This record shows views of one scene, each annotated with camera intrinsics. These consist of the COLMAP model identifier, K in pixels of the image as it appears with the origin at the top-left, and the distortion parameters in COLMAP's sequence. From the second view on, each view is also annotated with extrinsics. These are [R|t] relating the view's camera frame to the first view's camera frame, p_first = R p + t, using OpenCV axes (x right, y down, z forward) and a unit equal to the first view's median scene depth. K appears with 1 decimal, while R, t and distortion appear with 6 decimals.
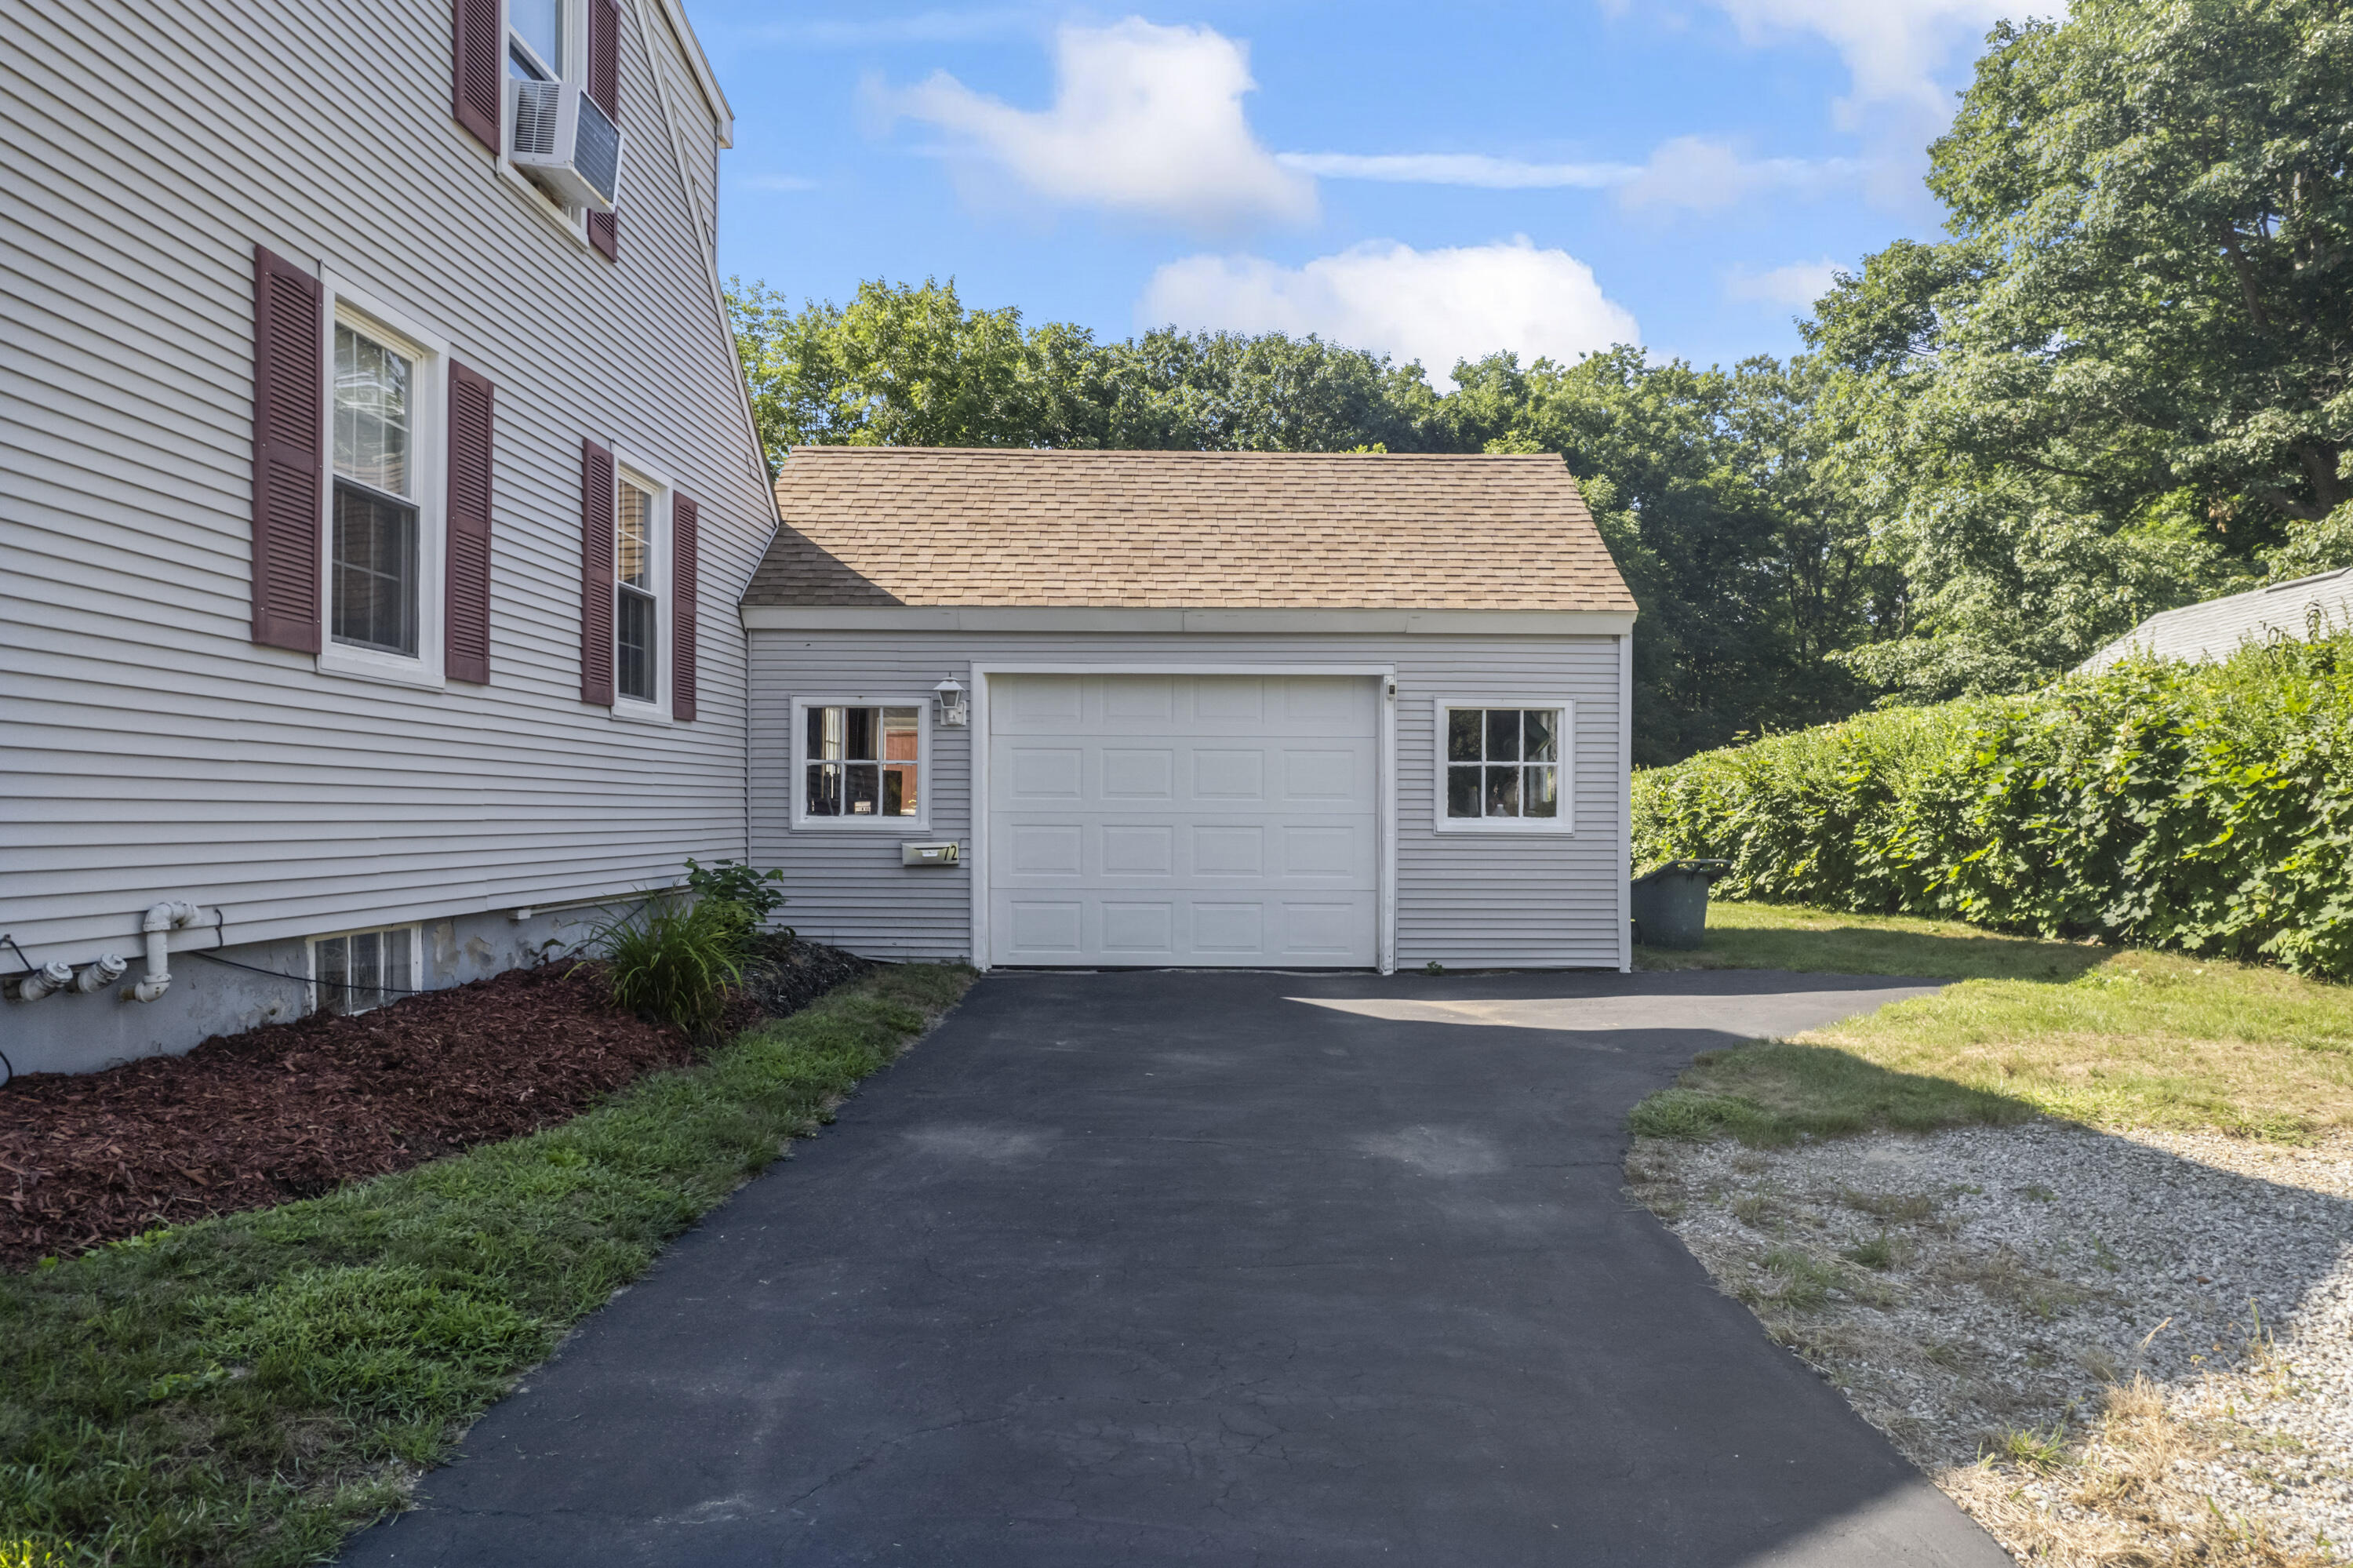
lens RADIAL K [[1535.4, 0, 1181.5], [0, 1535.4, 808.8], [0, 0, 1]] dist [-0.062612, 0.056720]
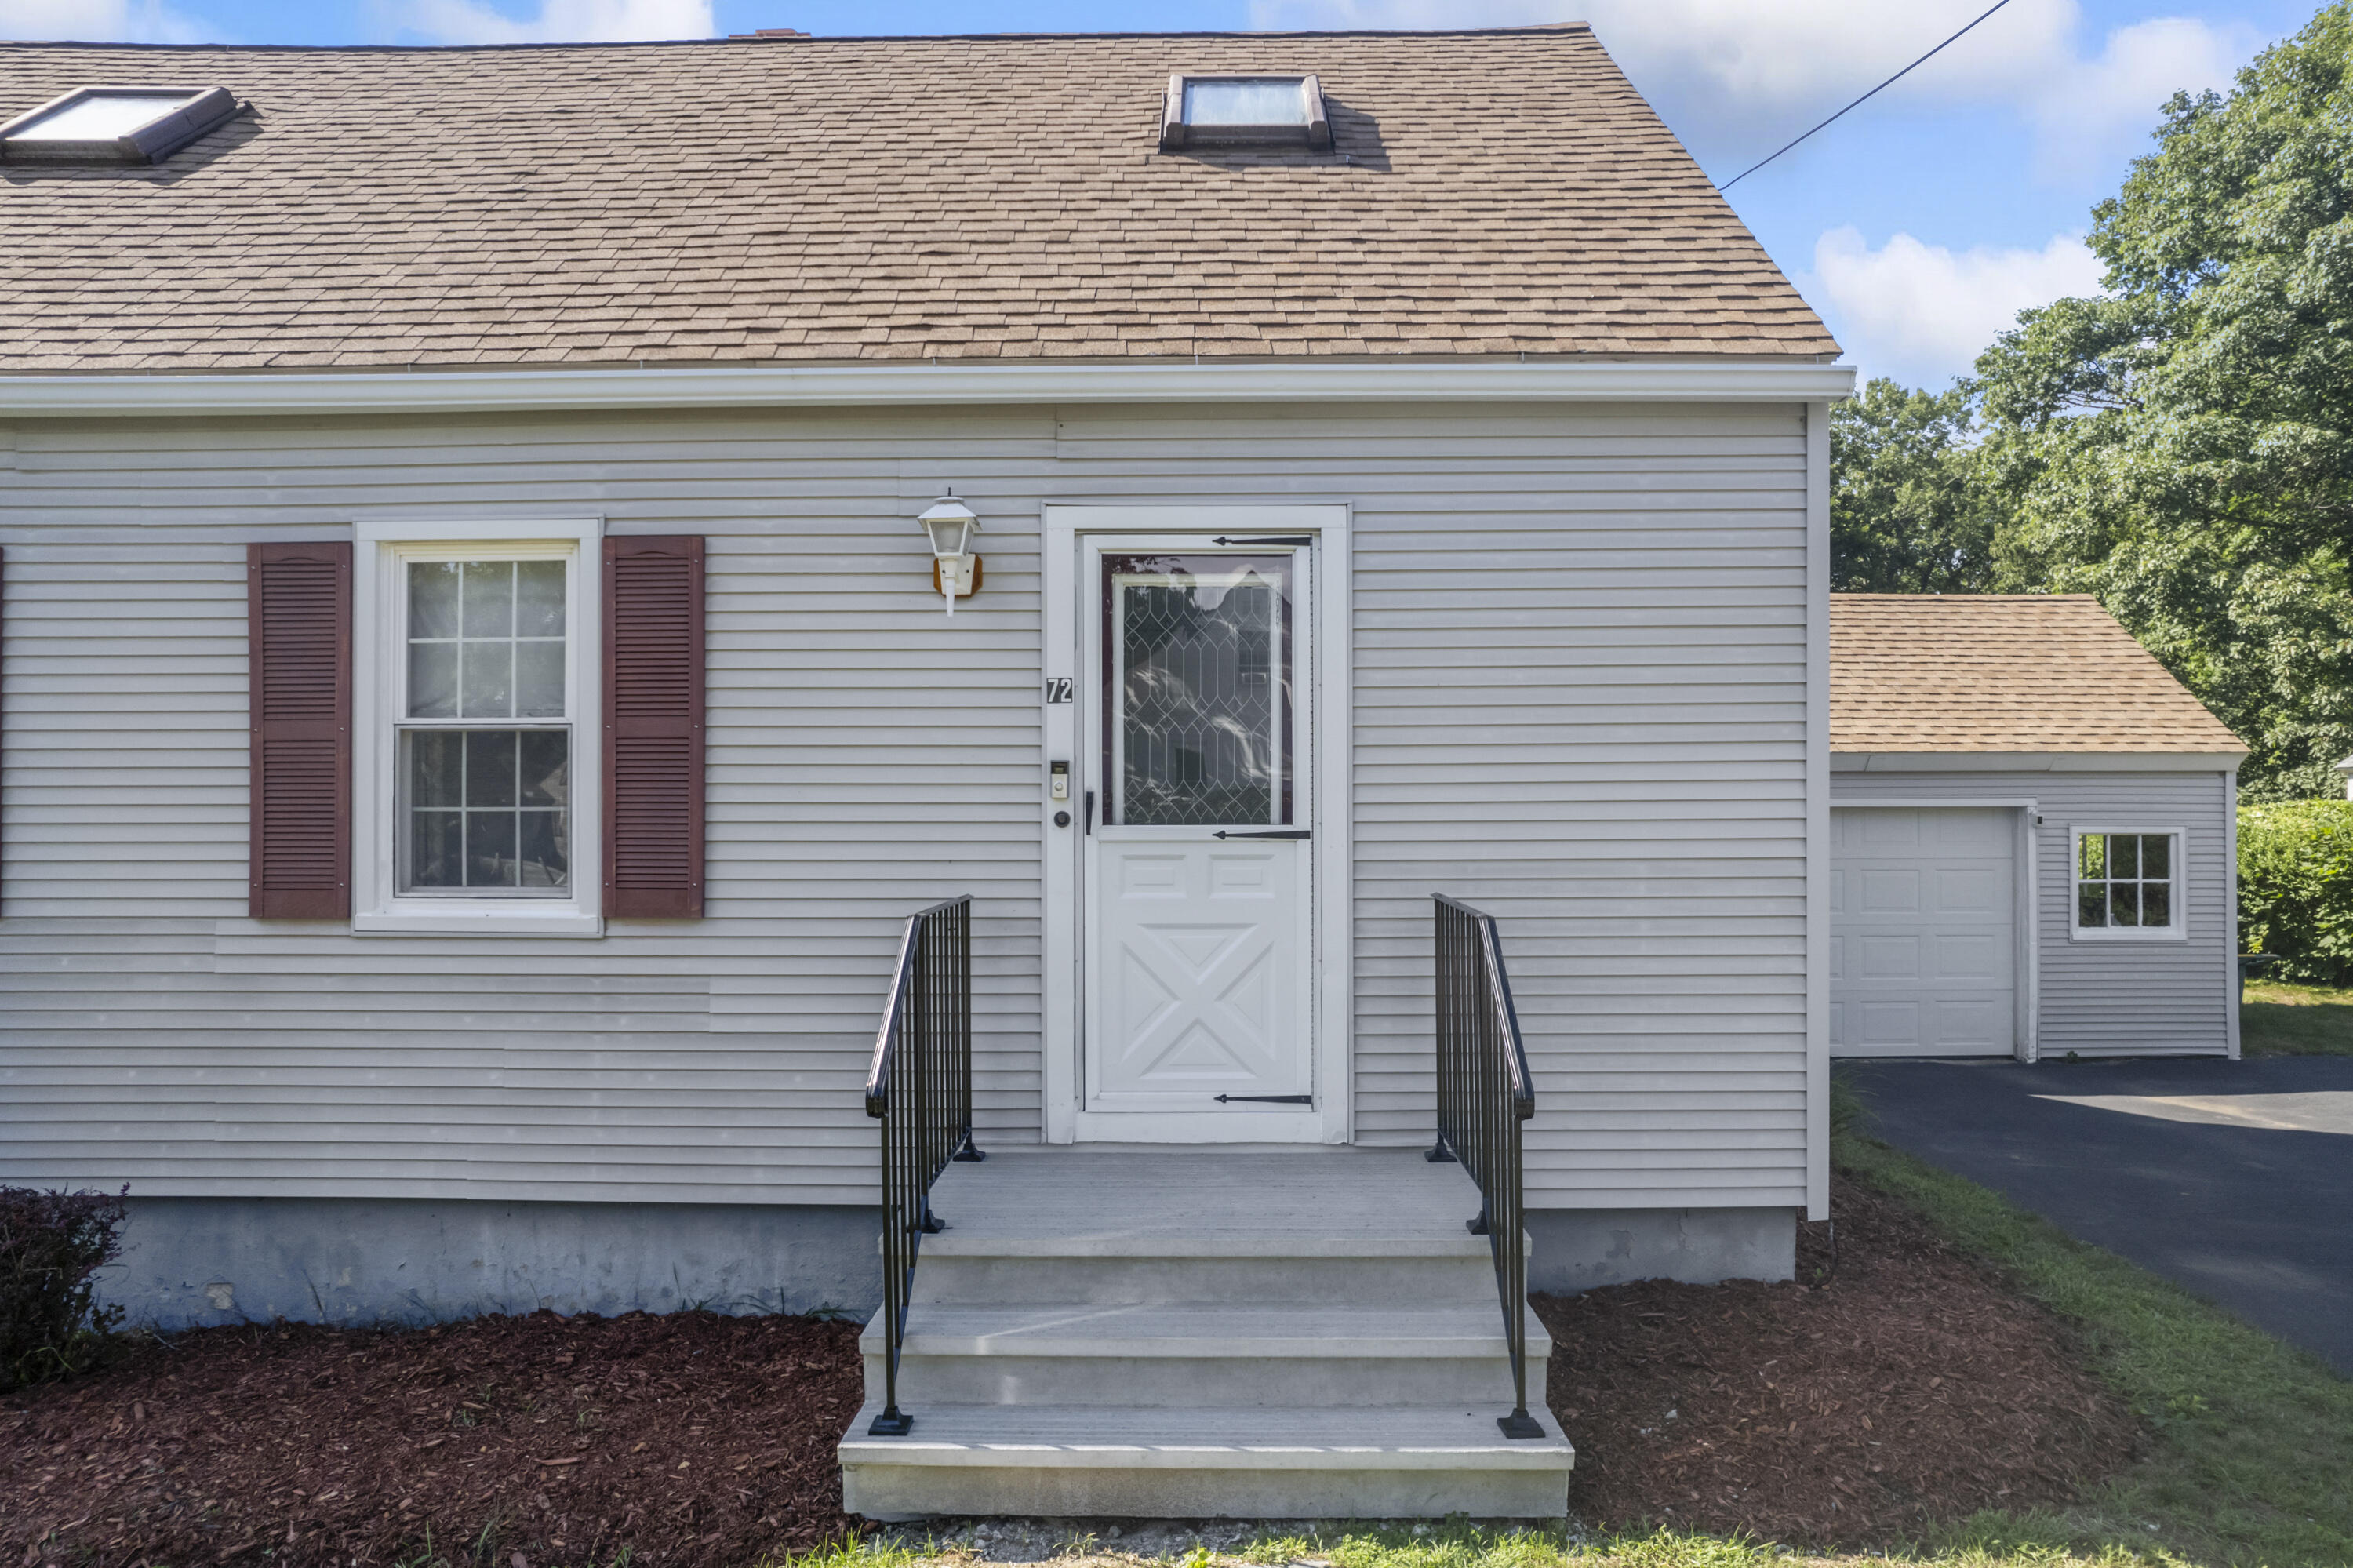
lens RADIAL K [[1526.1, 0, 1176.5], [0, 1526.1, 784.0], [0, 0, 1]] dist [-0.064945, 0.069623]
pose [[0.999964, -0.005042, 0.006866, -0.391184], [0.005117, 0.999928, -0.010864, -0.071060], [-0.006810, 0.010899, 0.999917, -0.106477]]
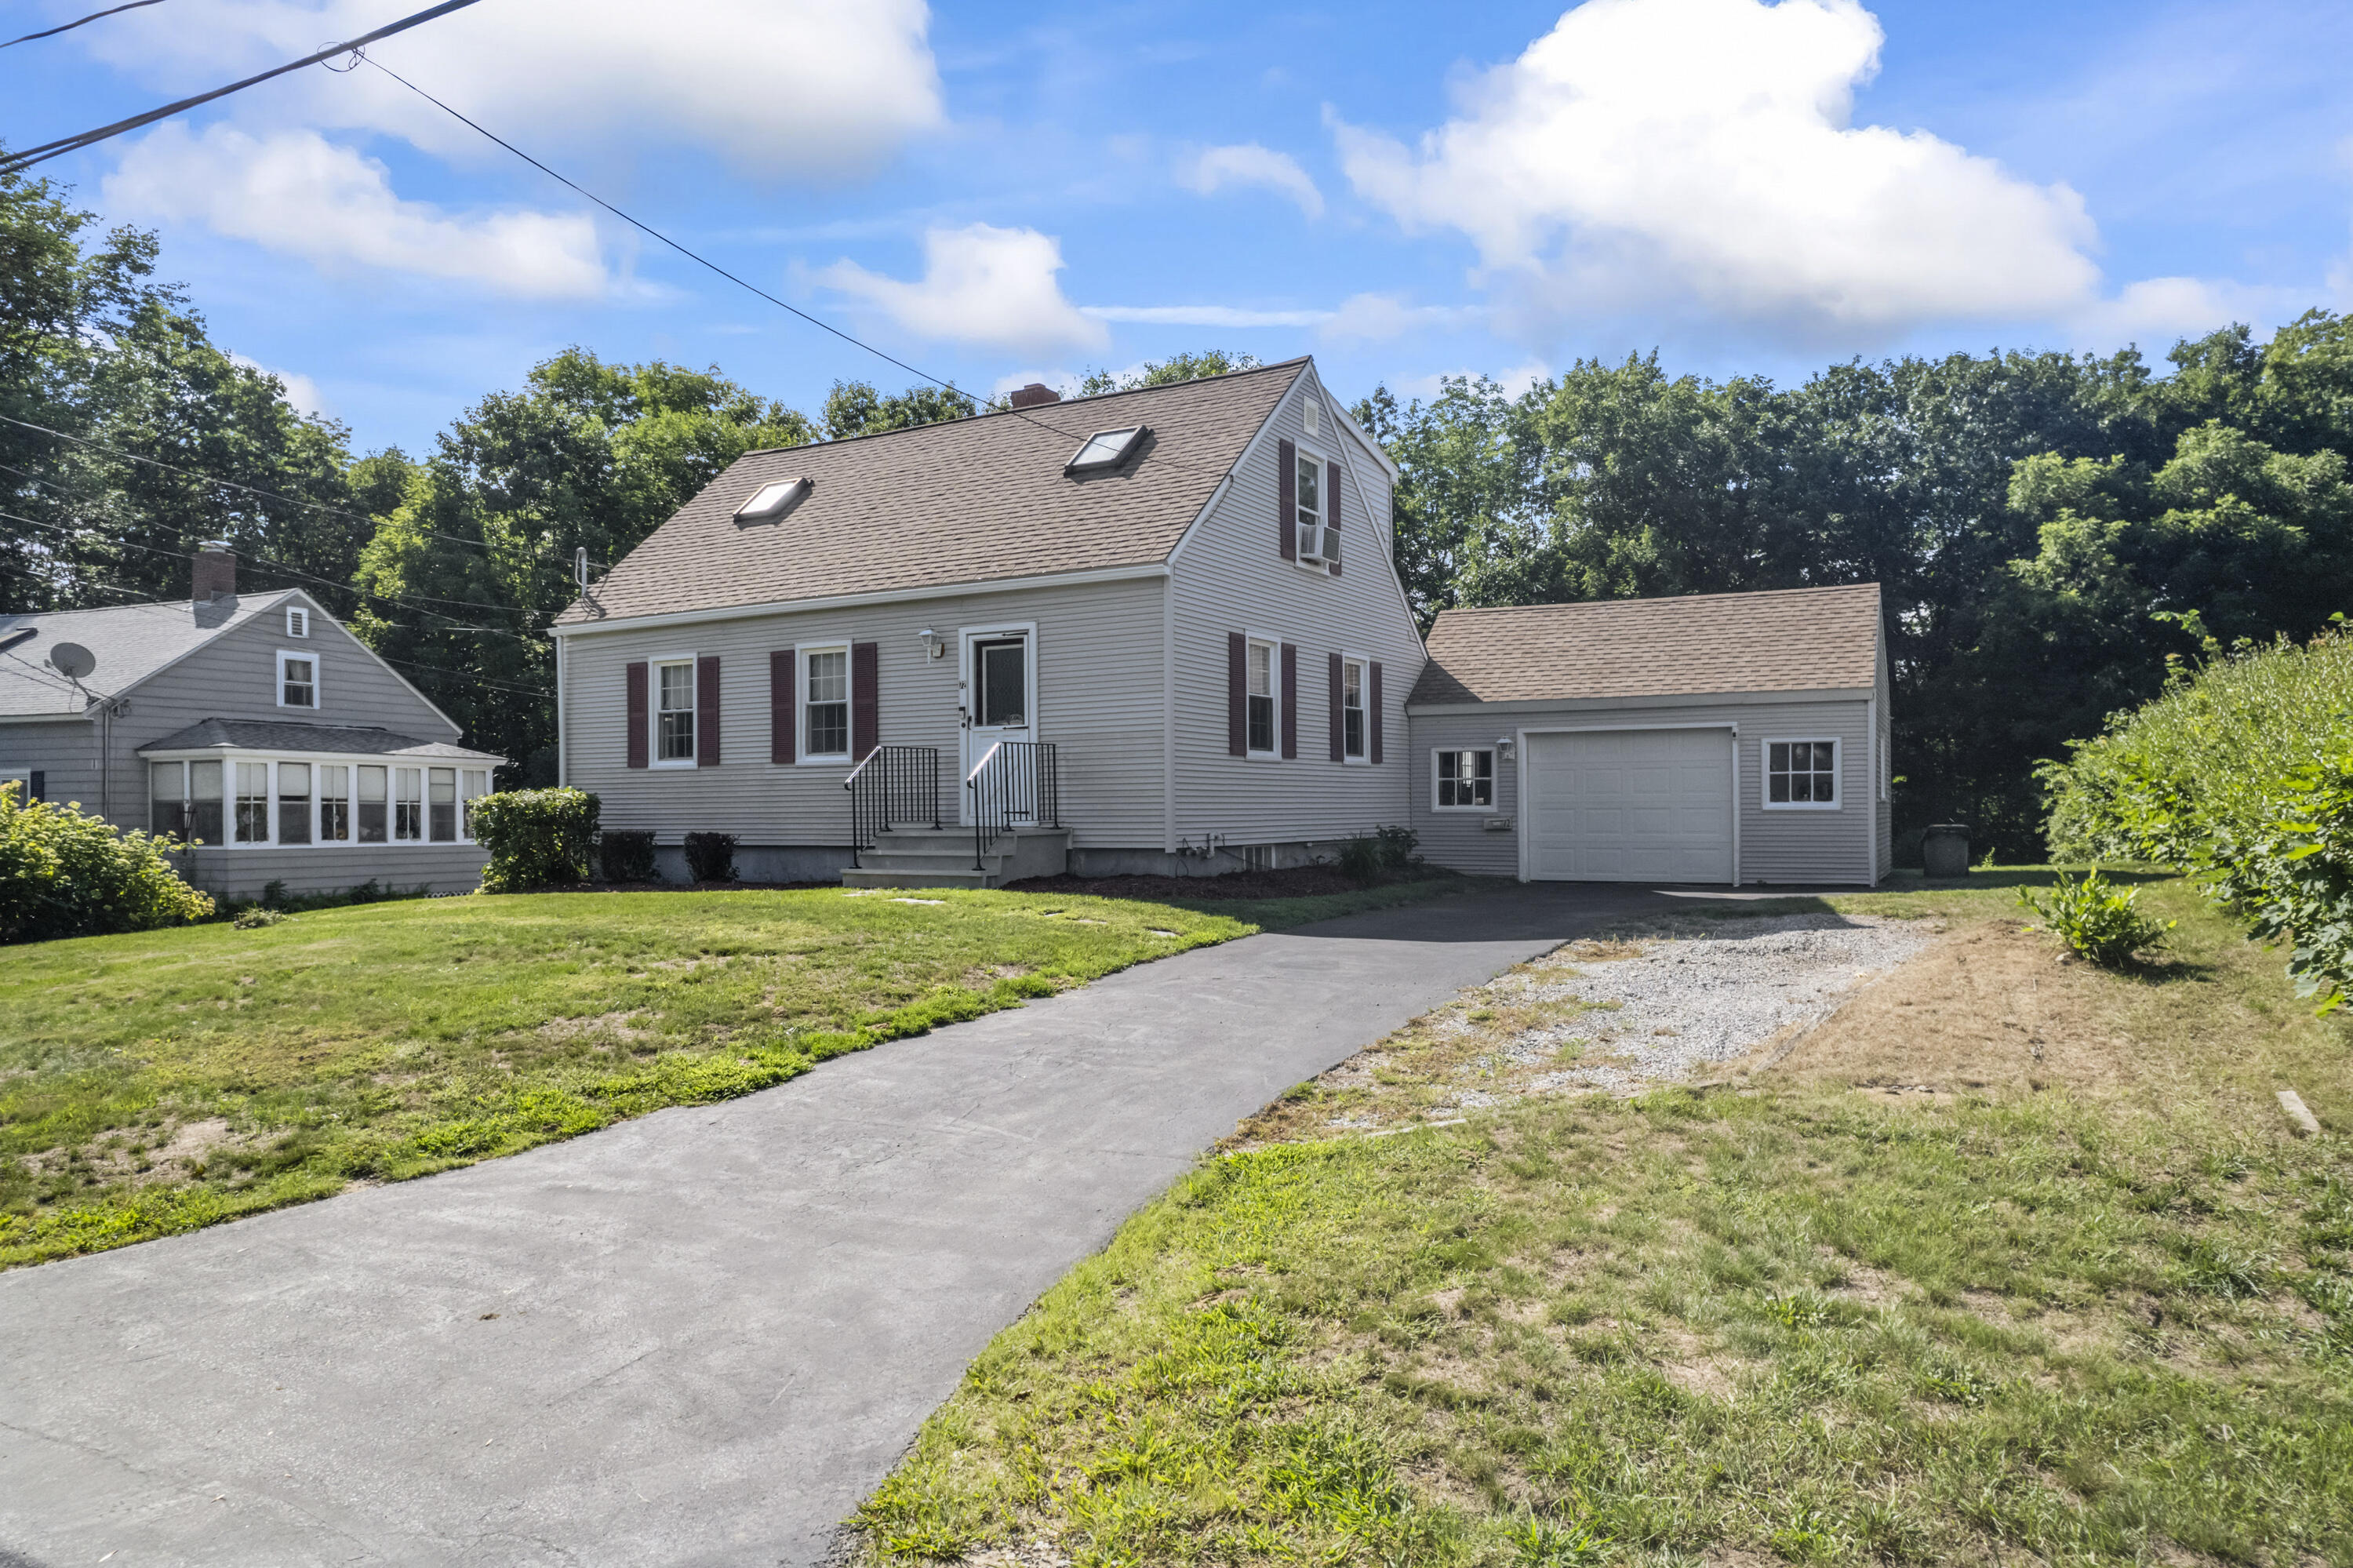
lens RADIAL K [[1535.4, 0, 1181.5], [0, 1535.4, 808.8], [0, 0, 1]] dist [-0.062612, 0.056720]
pose [[0.878209, -0.010368, -0.478164, 0.322575], [0.013114, 0.999911, 0.002405, -0.000013], [0.478097, -0.008382, 0.878267, -0.721201]]
